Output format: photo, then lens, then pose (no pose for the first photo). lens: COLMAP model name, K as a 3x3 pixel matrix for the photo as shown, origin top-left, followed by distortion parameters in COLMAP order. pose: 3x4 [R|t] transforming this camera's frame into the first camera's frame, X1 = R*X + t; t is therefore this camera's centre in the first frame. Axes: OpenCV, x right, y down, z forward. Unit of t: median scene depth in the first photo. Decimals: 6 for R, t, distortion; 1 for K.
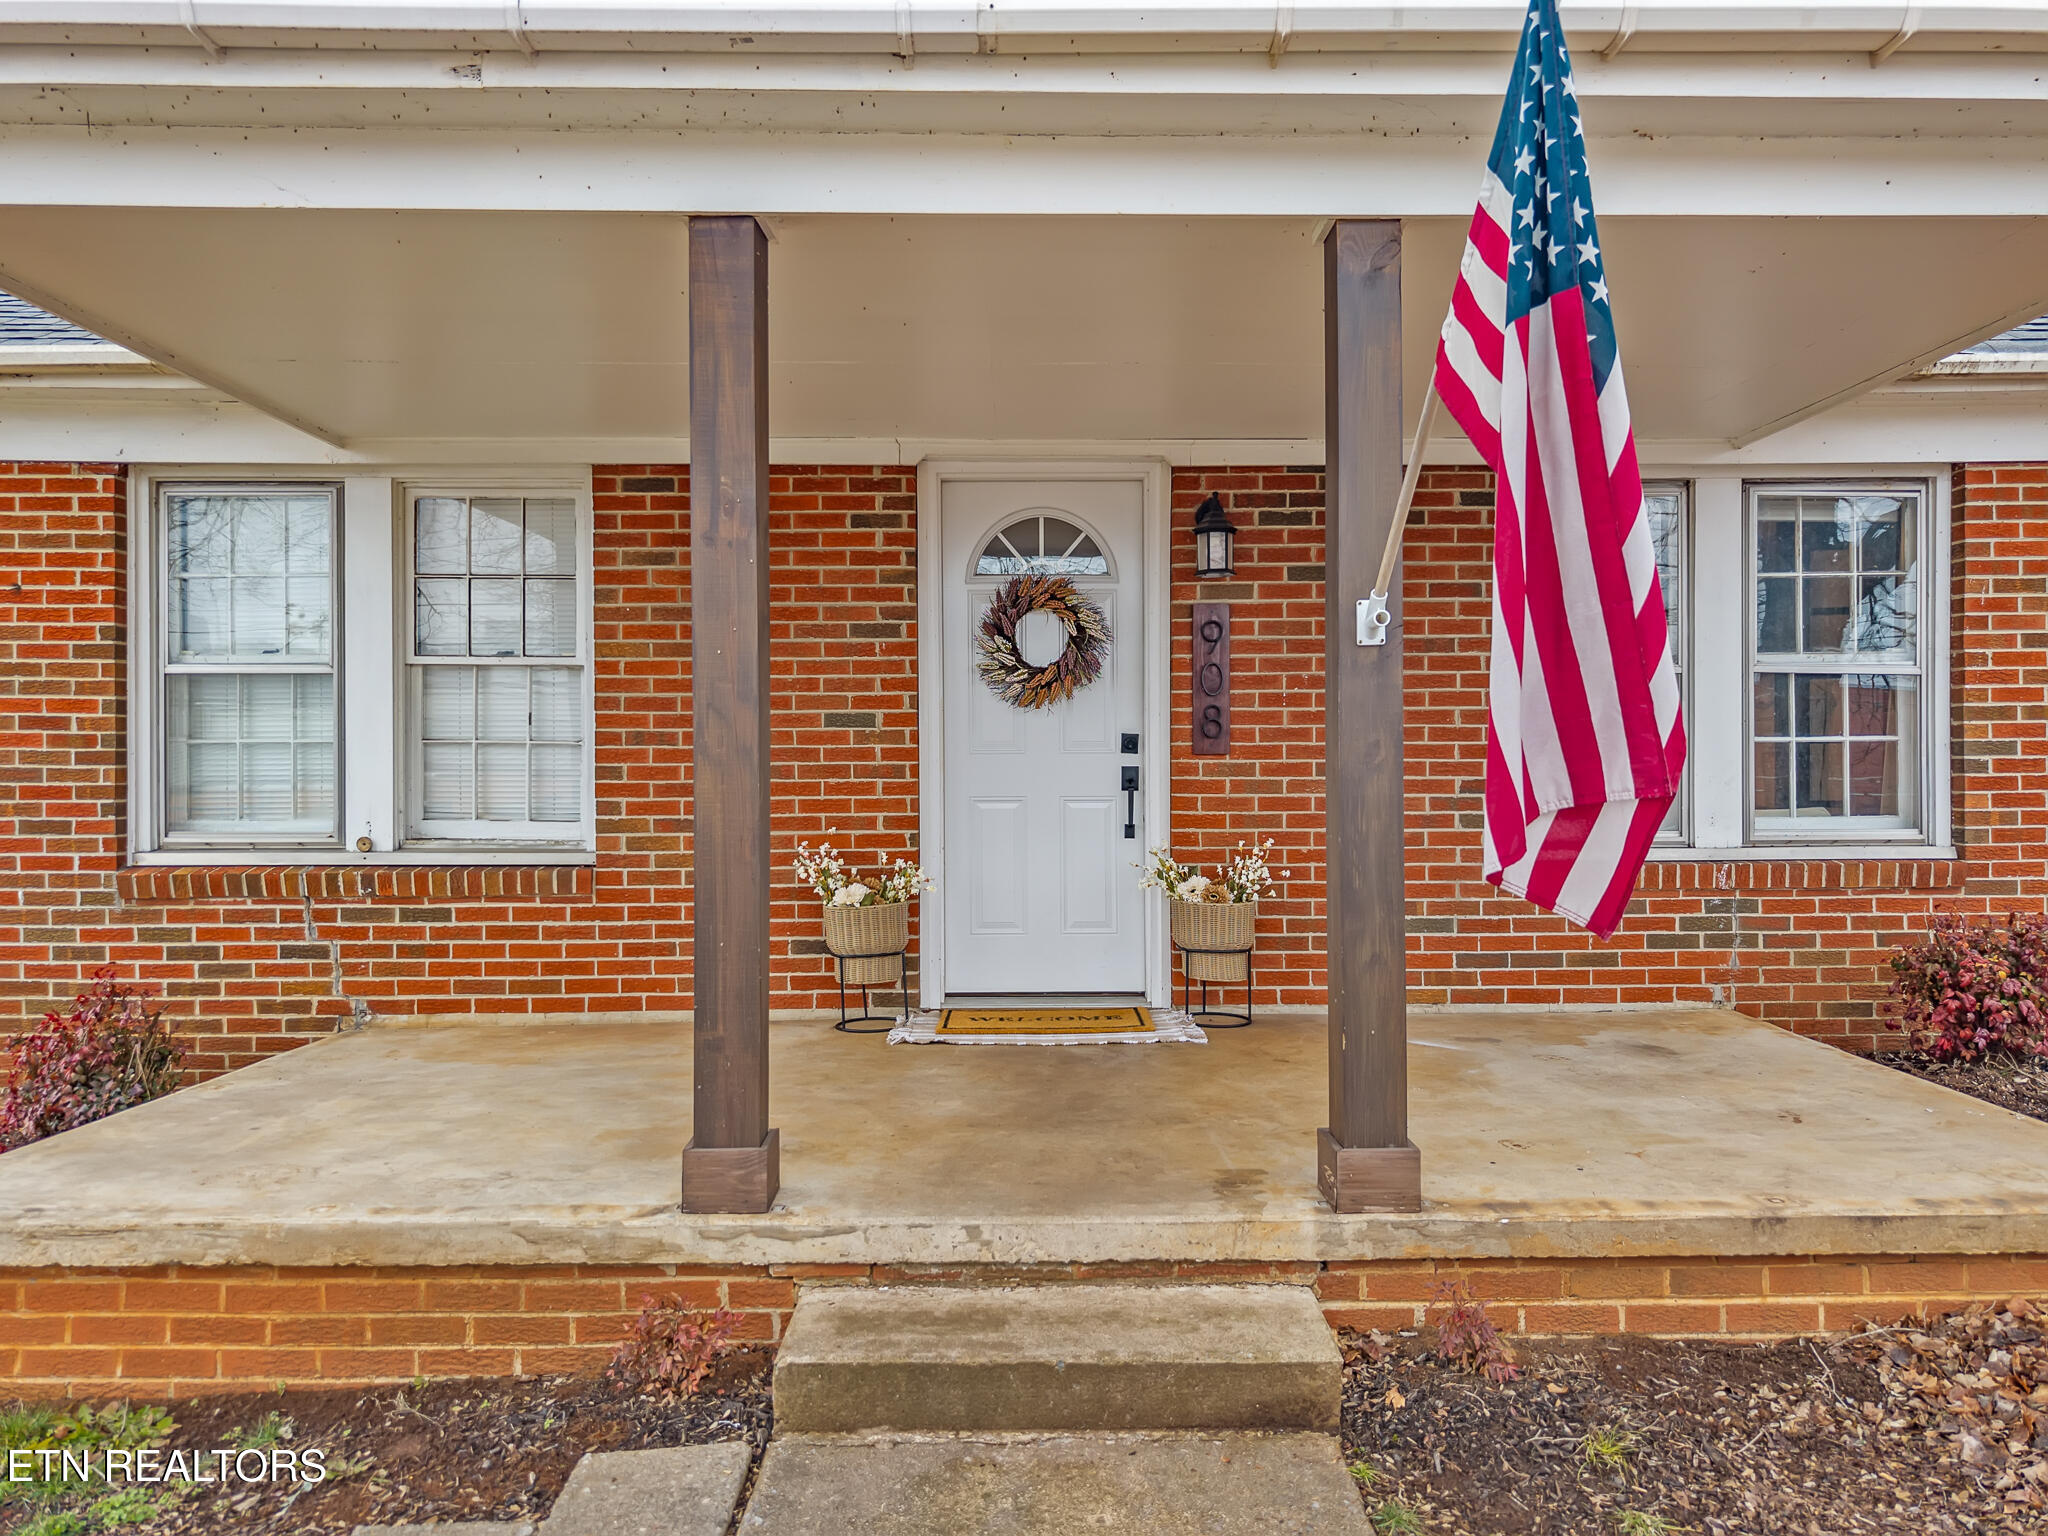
lens RADIAL K [[1413.3, 0, 1032.1], [0, 1413.3, 736.8], [0, 0, 1]] dist [0.107935, -0.238054]
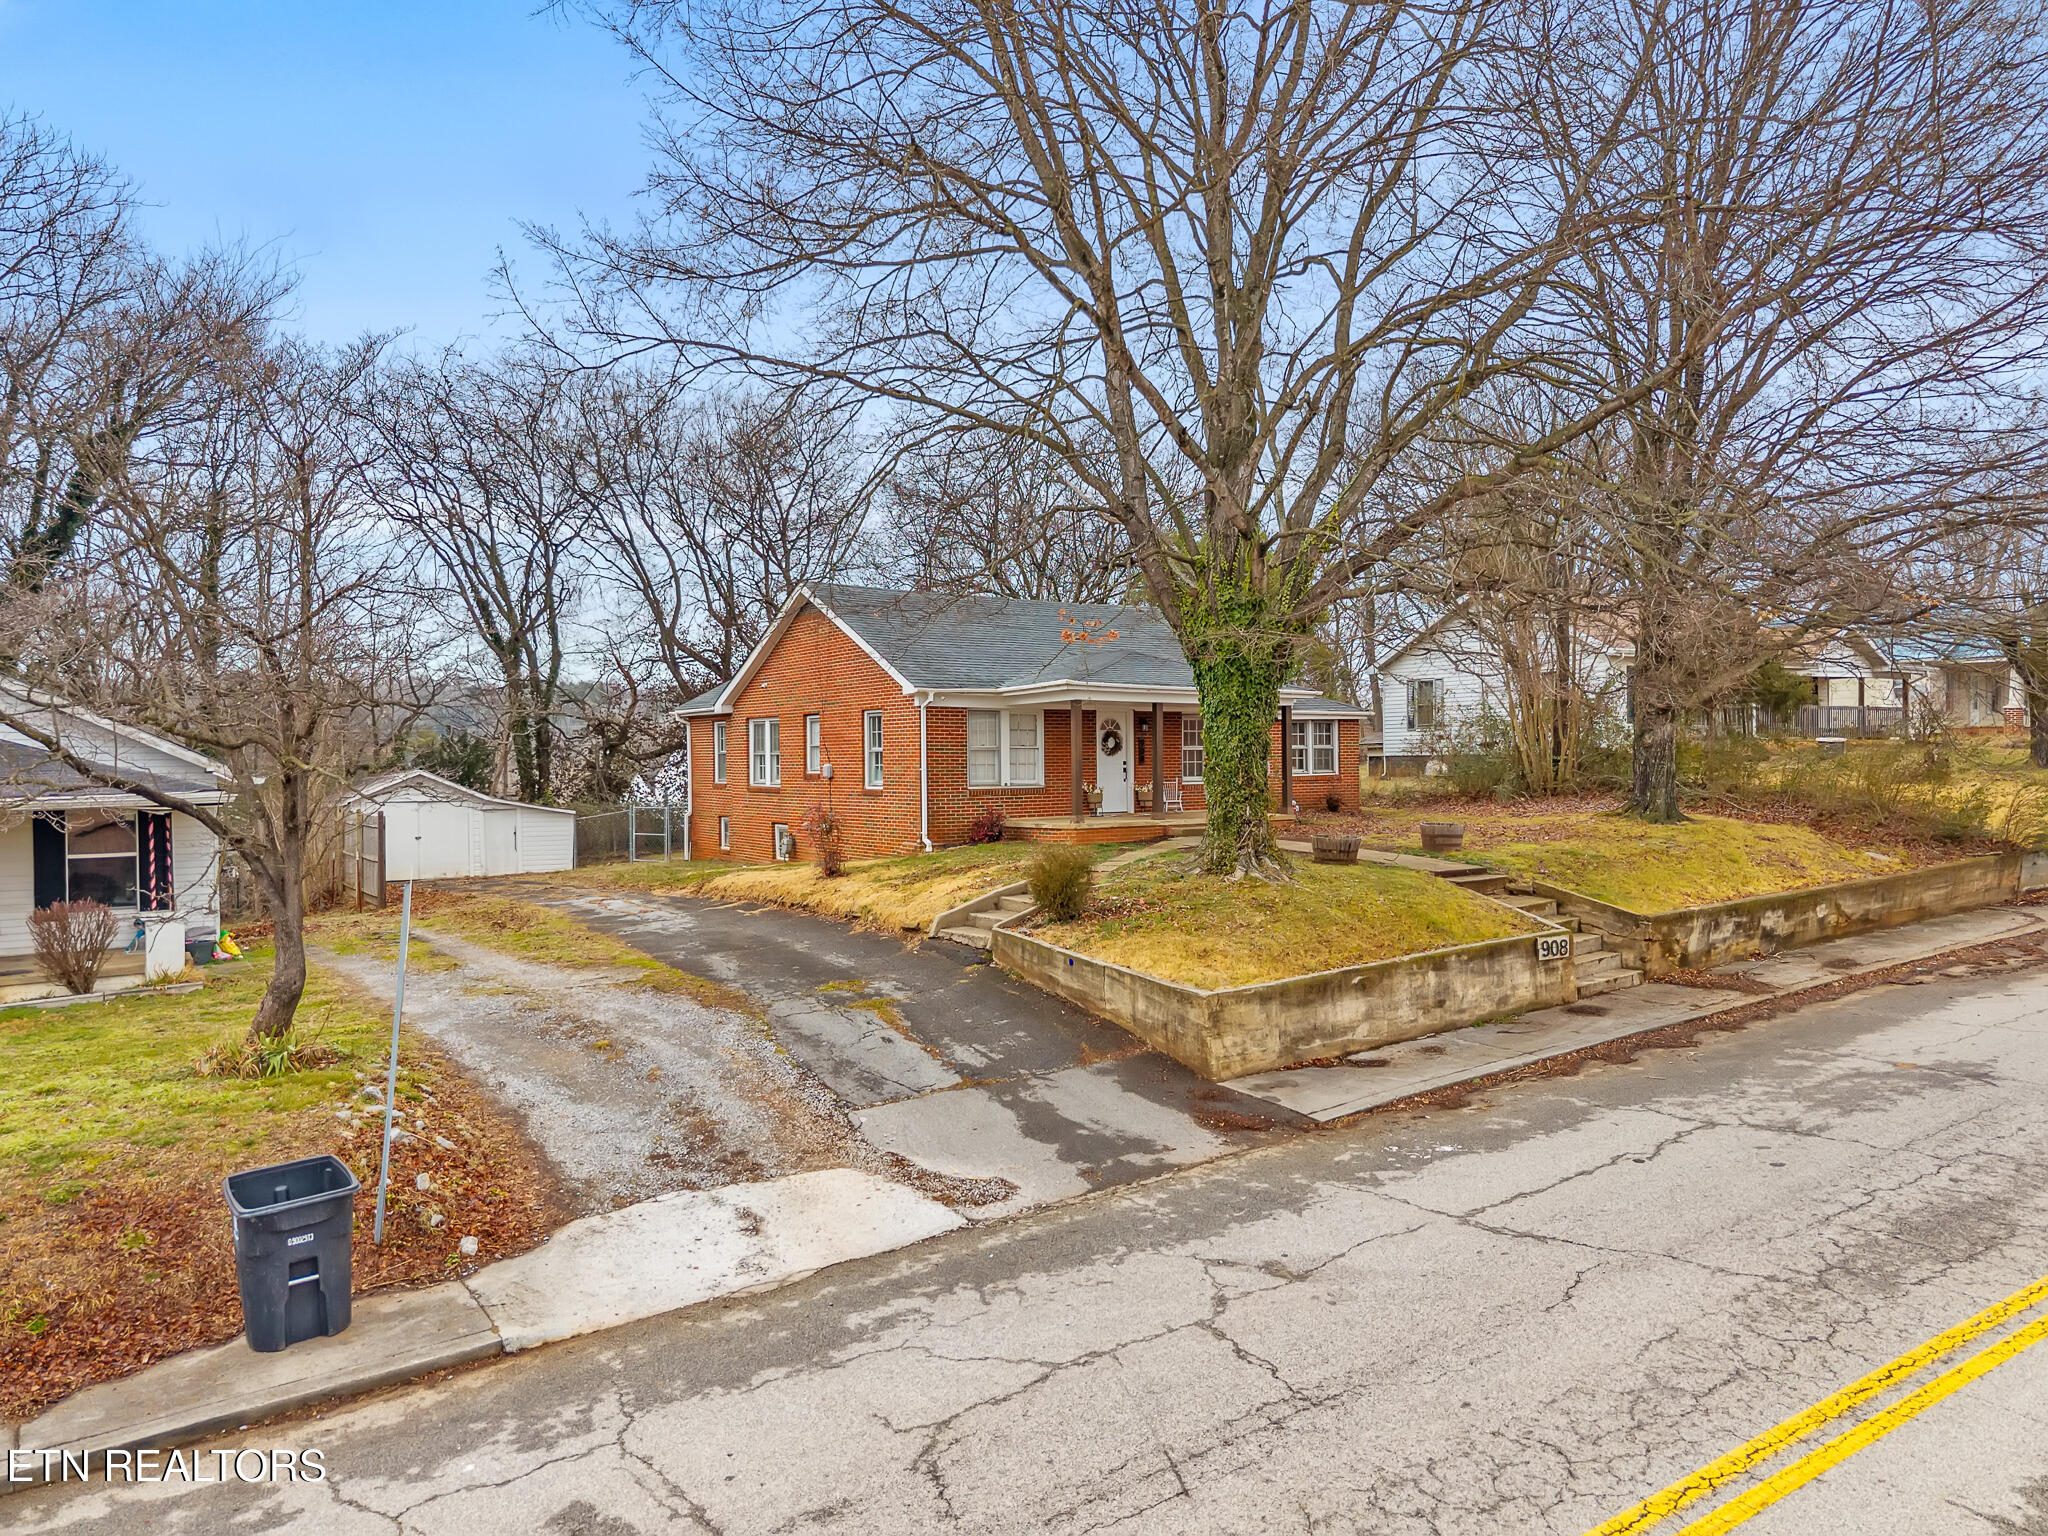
lens RADIAL K [[1403.5, 0, 1024.0], [0, 1403.5, 768.0], [0, 0, 1]] dist [0.017546, -0.001167]
pose [[0.826503, -0.005458, 0.562907, -3.143378], [-0.005450, 0.999829, 0.017697, -0.067126], [-0.562907, -0.017695, 0.826331, -3.042952]]
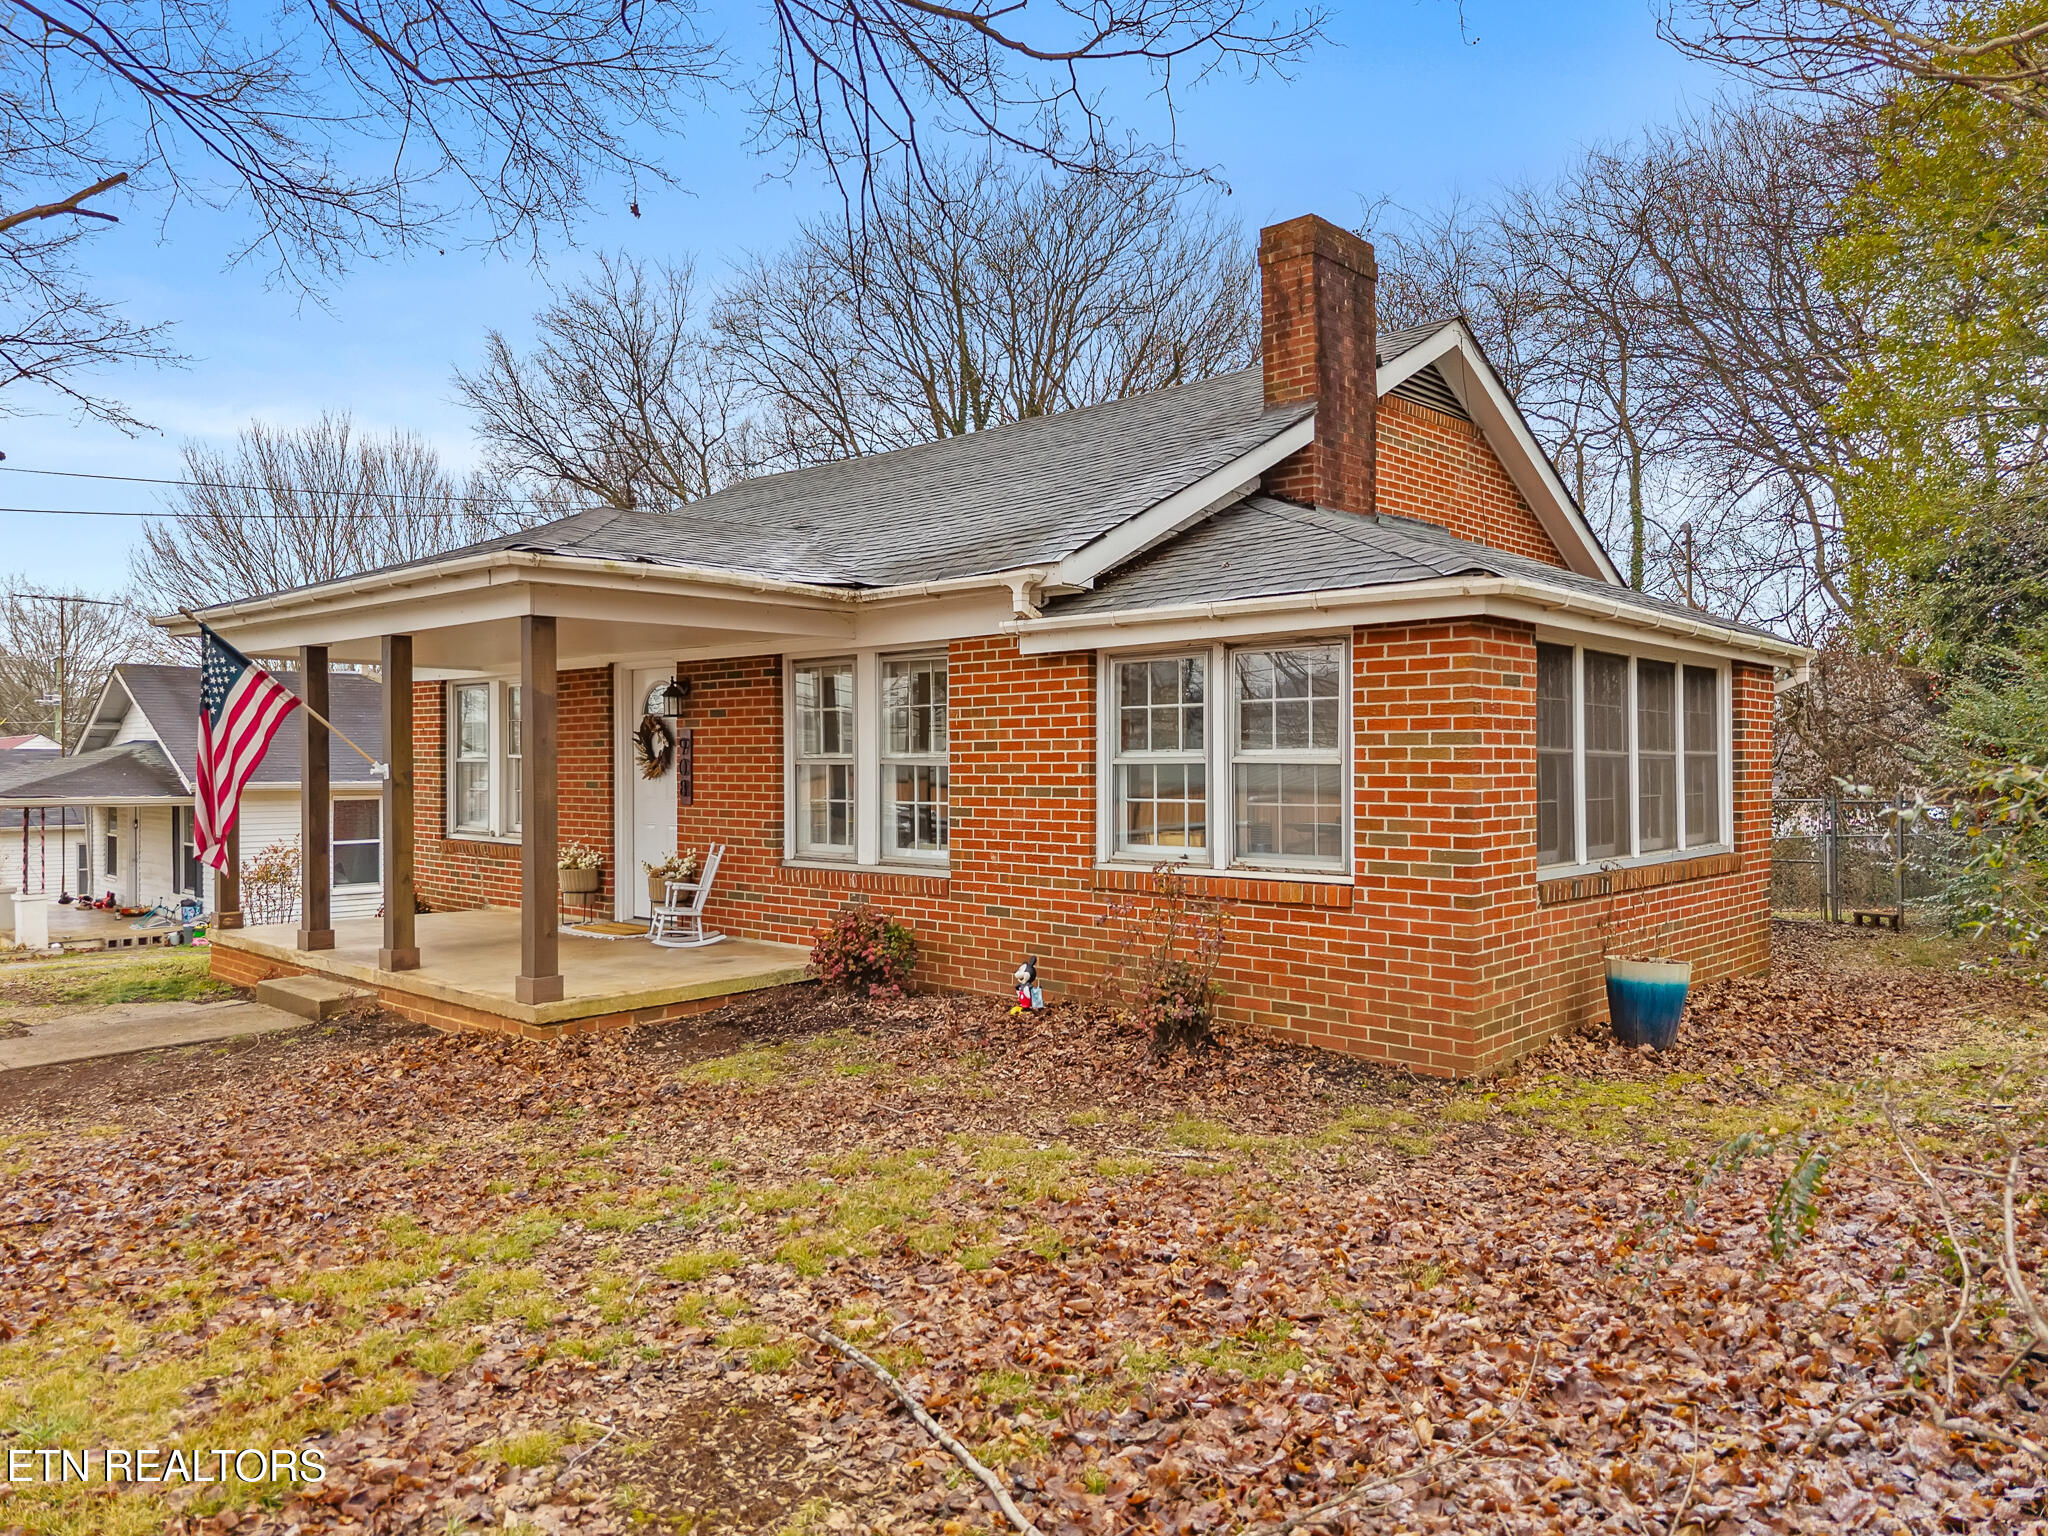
lens RADIAL K [[1413.3, 0, 1032.1], [0, 1413.3, 736.8], [0, 0, 1]] dist [0.107935, -0.238054]
pose [[0.734482, -0.003211, -0.678621, 1.813591], [0.010985, 0.999914, 0.007158, -0.090109], [0.678540, -0.012712, 0.734454, -0.135603]]
